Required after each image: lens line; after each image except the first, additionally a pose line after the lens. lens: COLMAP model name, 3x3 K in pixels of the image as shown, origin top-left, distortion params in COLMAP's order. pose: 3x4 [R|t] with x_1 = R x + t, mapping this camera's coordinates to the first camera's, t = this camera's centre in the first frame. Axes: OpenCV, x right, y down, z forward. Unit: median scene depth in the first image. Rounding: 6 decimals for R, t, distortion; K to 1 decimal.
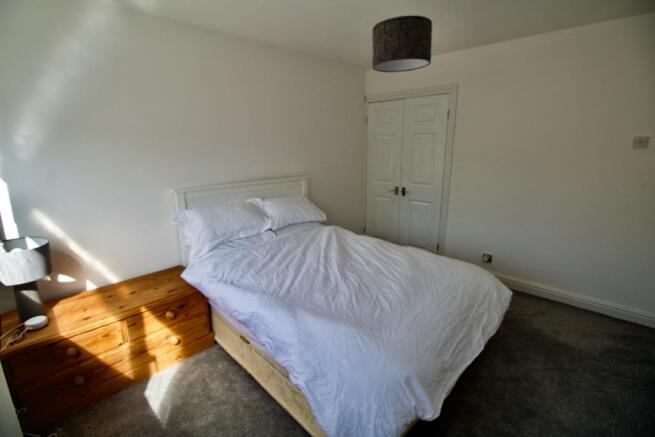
lens RADIAL K [[303.0, 0, 324.7], [0, 303.0, 215.0], [0, 0, 1]] dist [0.004808, -0.015577]
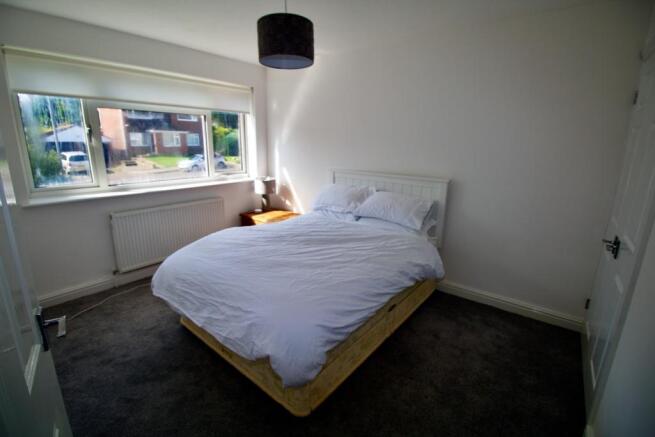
lens RADIAL K [[303.0, 0, 324.7], [0, 303.0, 215.0], [0, 0, 1]] dist [0.004808, -0.015577]
pose [[0.107078, 0.247922, -0.962844, 0.989012], [-0.241474, 0.945901, 0.216705, -0.181969], [0.964481, 0.209298, 0.161152, 0.767300]]
